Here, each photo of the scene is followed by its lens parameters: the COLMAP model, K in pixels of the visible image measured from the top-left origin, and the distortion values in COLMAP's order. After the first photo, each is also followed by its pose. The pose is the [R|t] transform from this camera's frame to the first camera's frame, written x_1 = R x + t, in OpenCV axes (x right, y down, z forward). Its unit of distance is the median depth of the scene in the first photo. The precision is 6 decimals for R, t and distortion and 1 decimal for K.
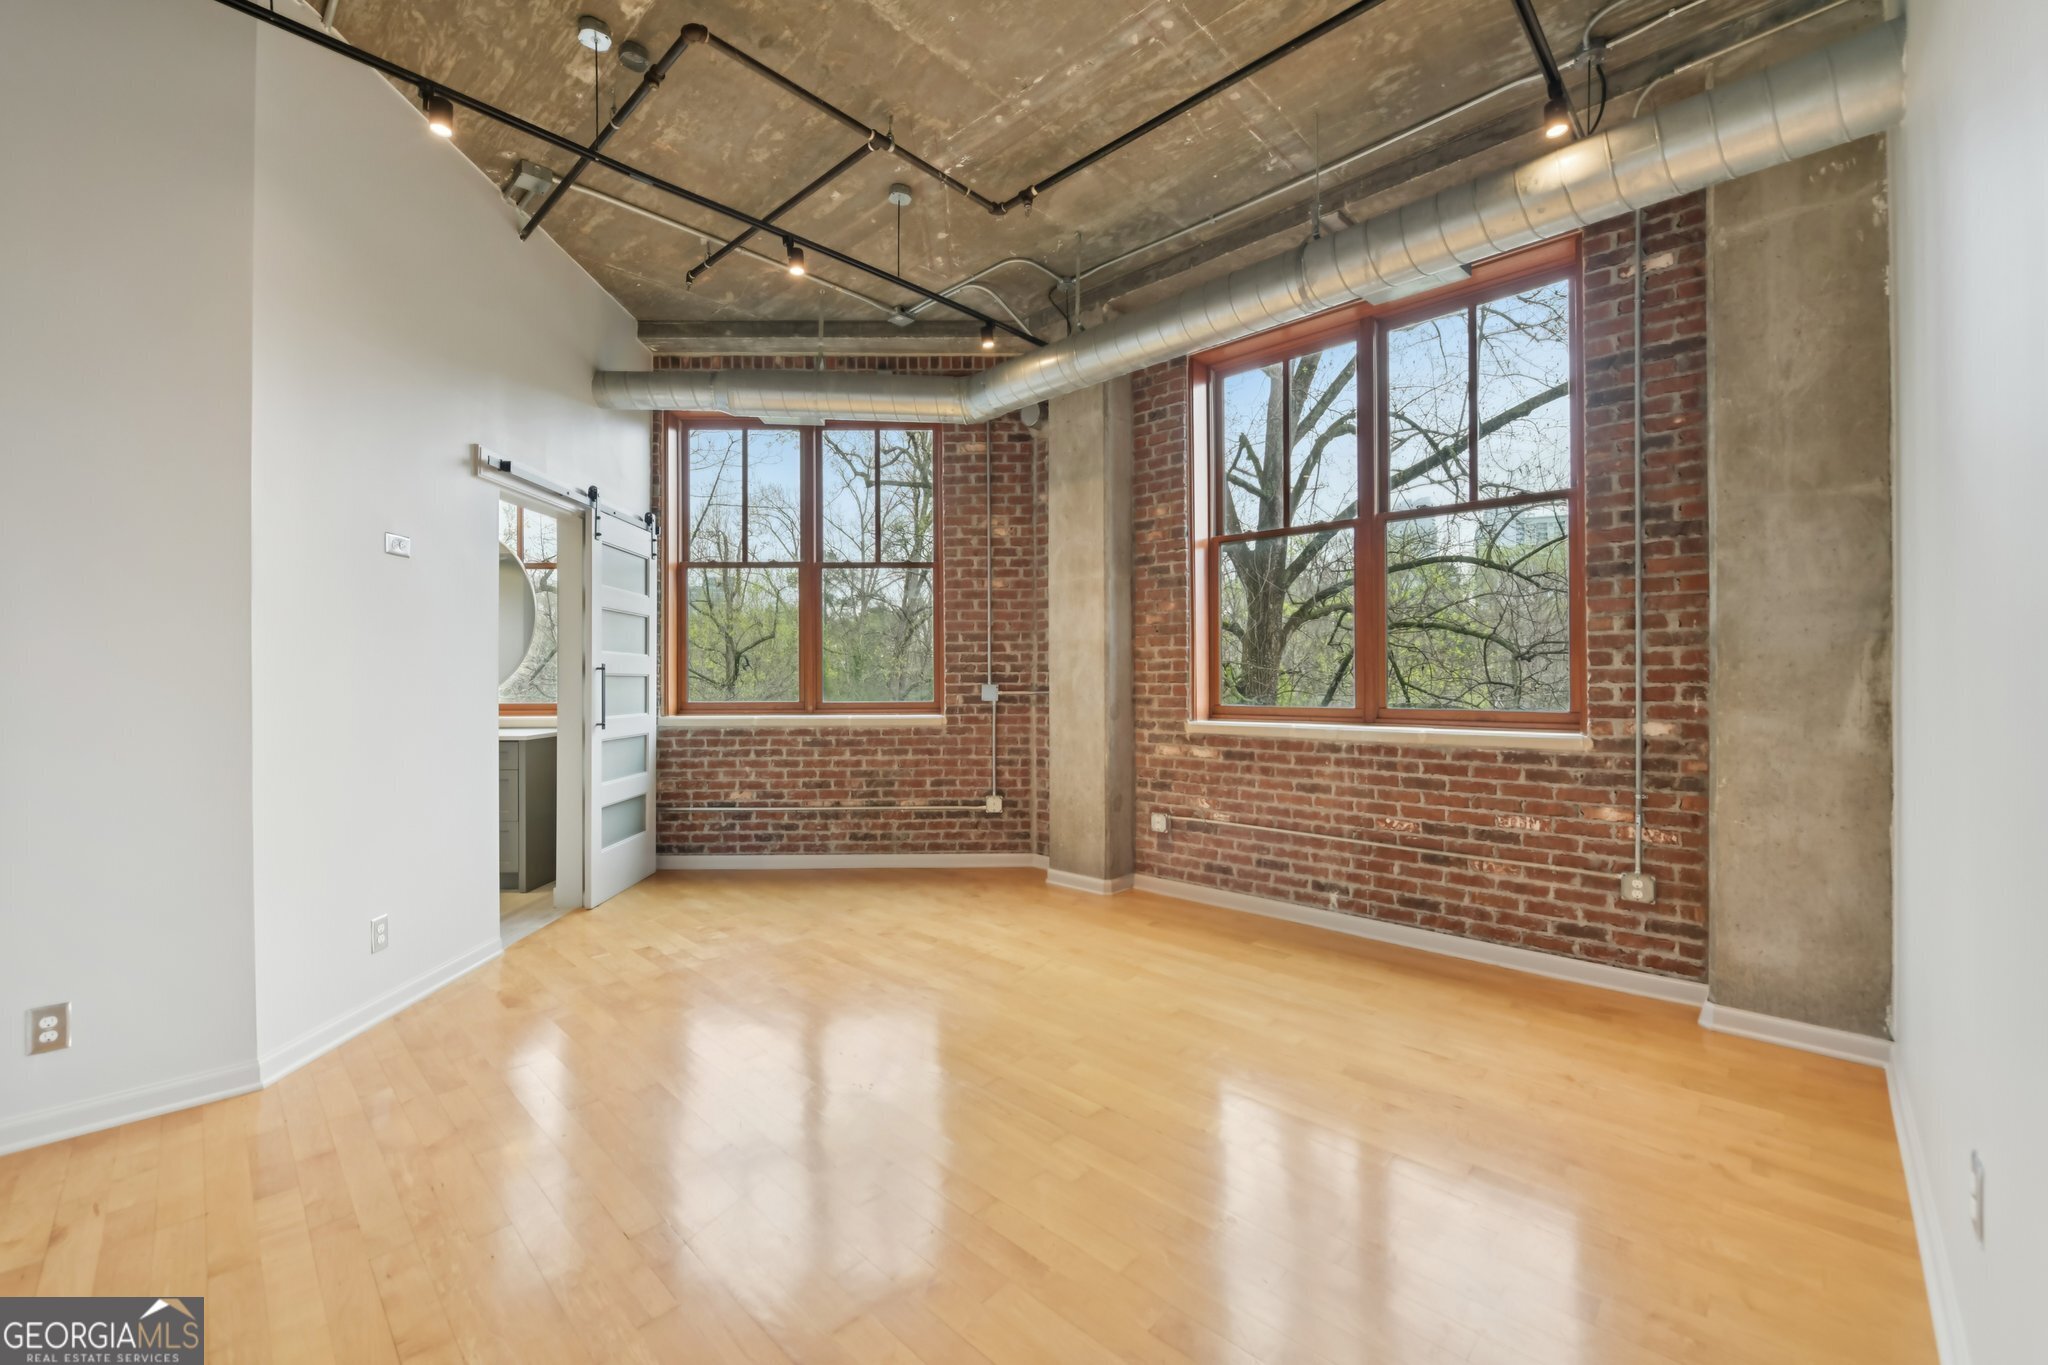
lens RADIAL K [[811.8, 0, 1031.6], [0, 811.8, 672.0], [0, 0, 1]] dist [0.000535, -0.000014]
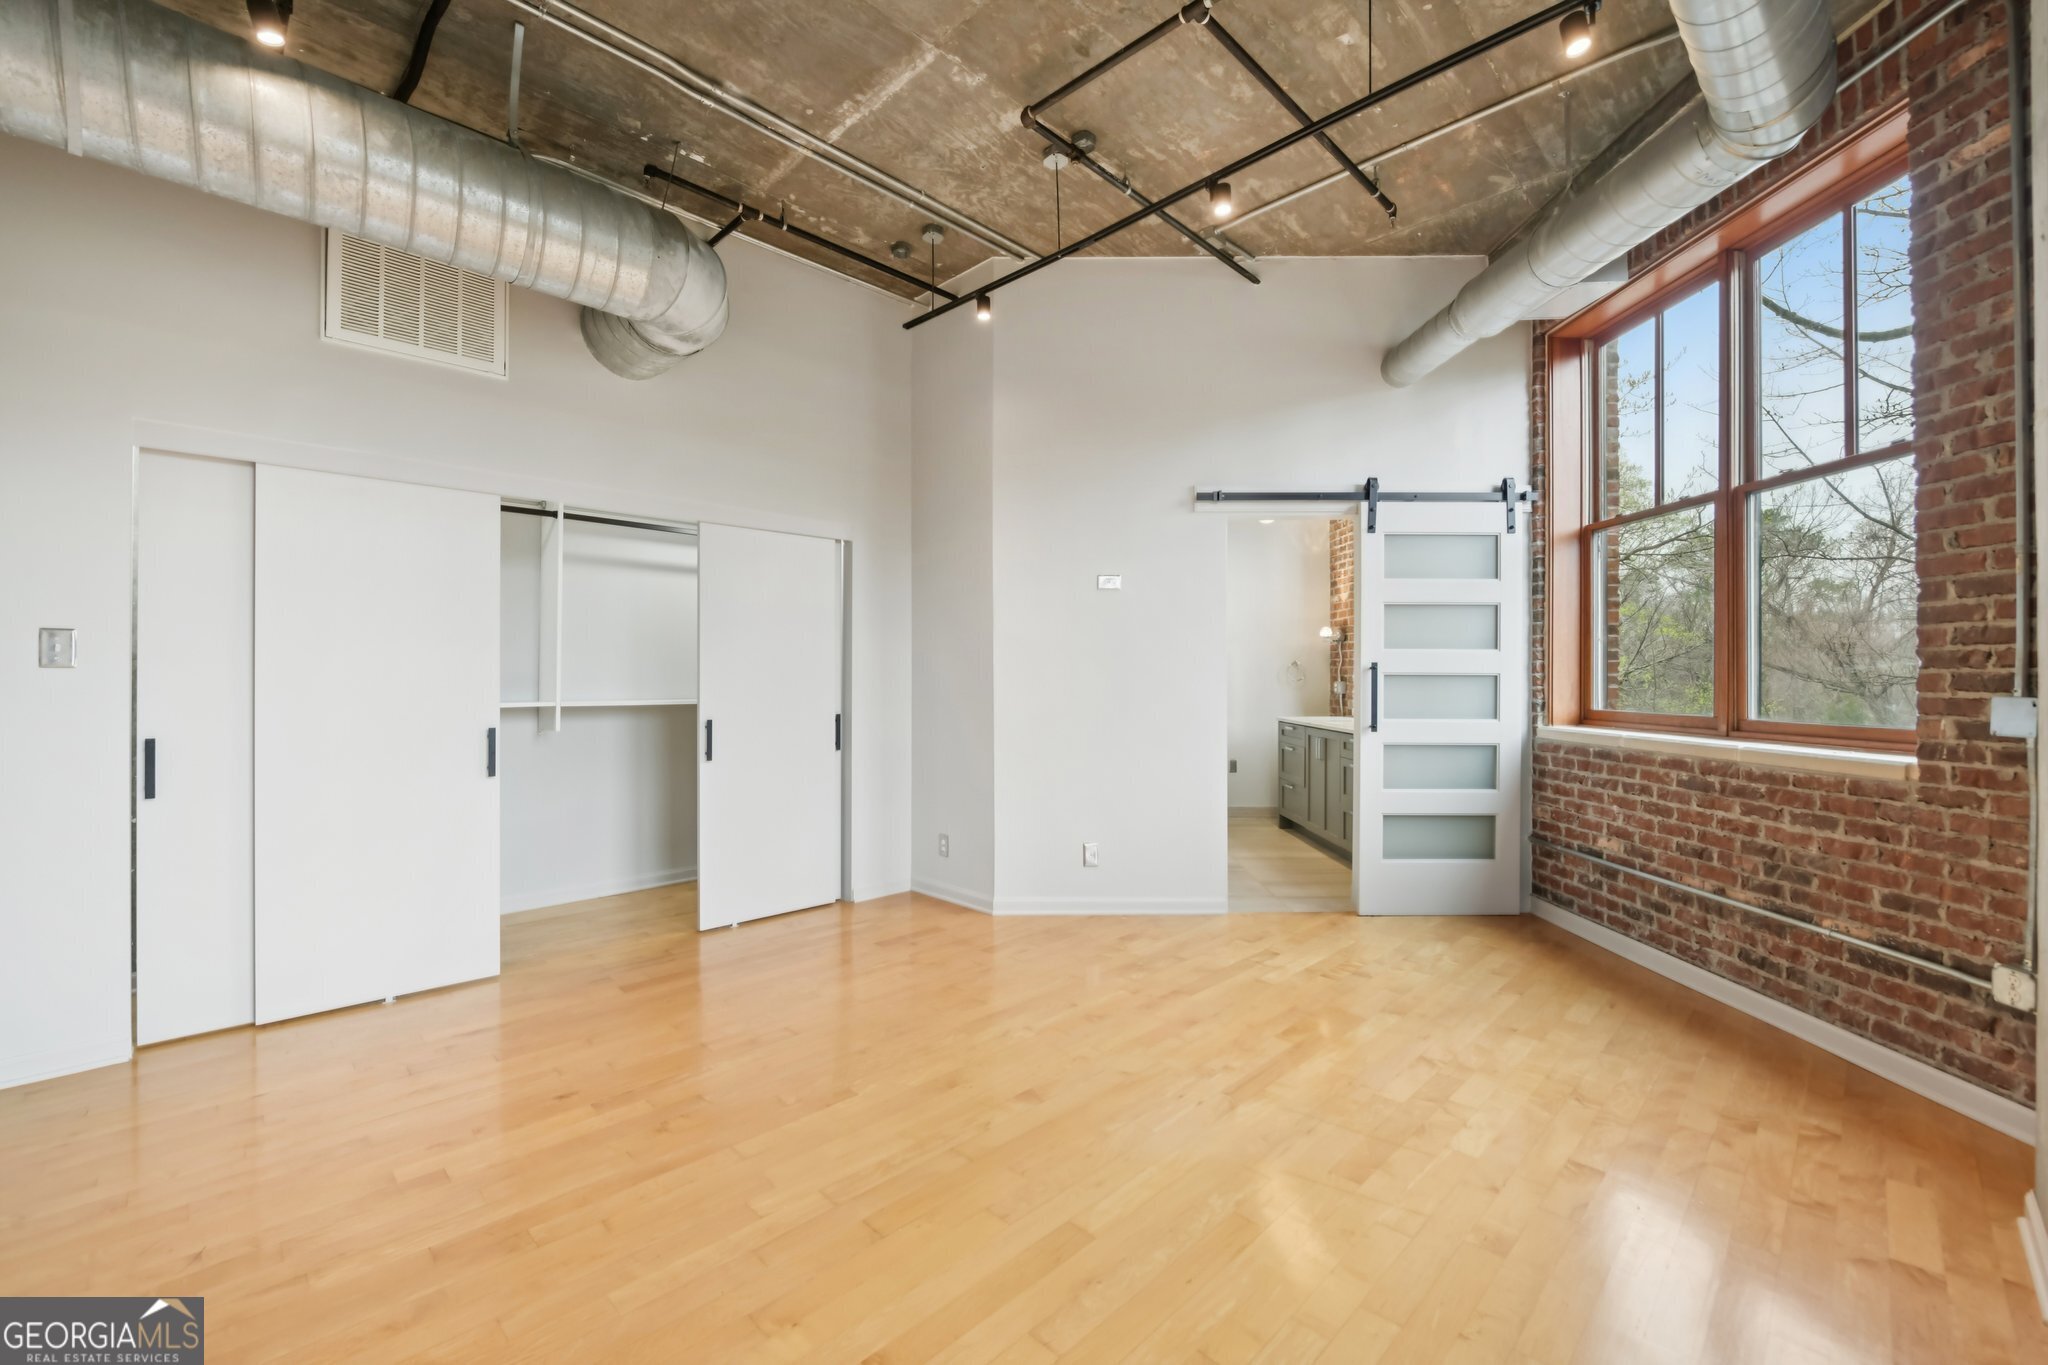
lens RADIAL K [[861.1, 0, 1020.2], [0, 861.1, 675.6], [0, 0, 1]] dist [0.000052, -0.000065]
pose [[-0.025637, 0.003308, -0.999666, 0.401164], [0.007130, 0.999970, 0.003126, -0.000720], [0.999646, -0.007048, -0.025660, 0.505129]]
